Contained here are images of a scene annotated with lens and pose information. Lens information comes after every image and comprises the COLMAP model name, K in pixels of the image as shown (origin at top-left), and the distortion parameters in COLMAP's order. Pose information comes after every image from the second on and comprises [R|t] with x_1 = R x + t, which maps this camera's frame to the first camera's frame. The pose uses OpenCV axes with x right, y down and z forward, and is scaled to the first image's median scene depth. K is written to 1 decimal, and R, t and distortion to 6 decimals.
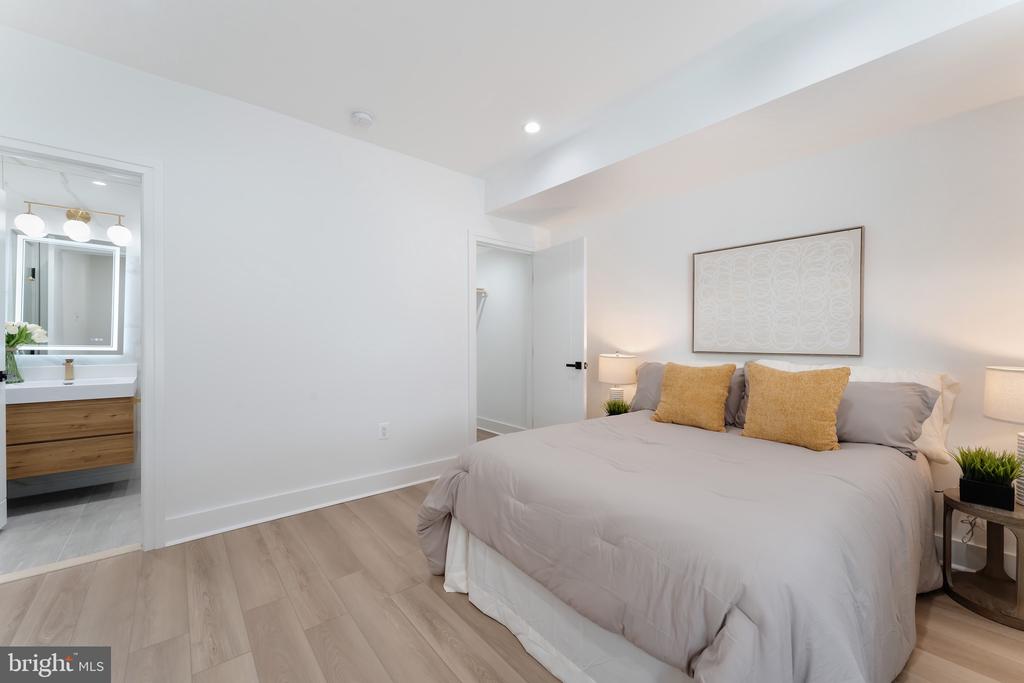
lens RADIAL K [[417.8, 0, 515.8], [0, 417.8, 342.1], [0, 0, 1]] dist [0.000585, -0.000841]
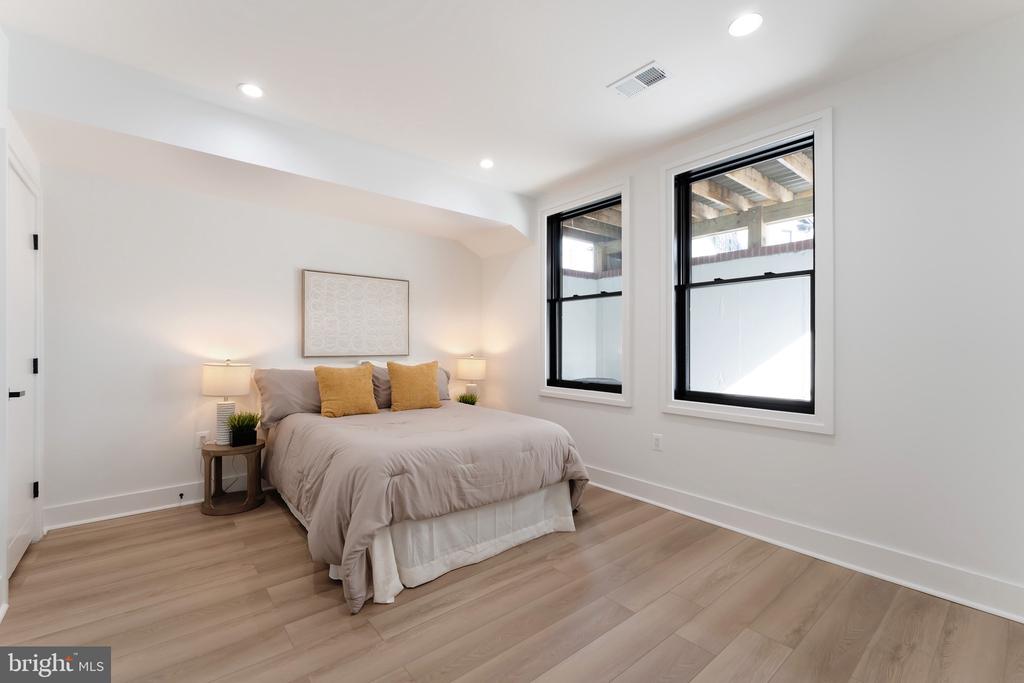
lens RADIAL K [[432.1, 0, 505.2], [0, 432.1, 342.1], [0, 0, 1]] dist [0.000074, -0.000030]
pose [[0.001181, 0.000442, 0.999999, -0.974270], [0.001210, 0.999999, -0.000443, -0.018882], [-0.999999, 0.001211, 0.001180, 0.592016]]
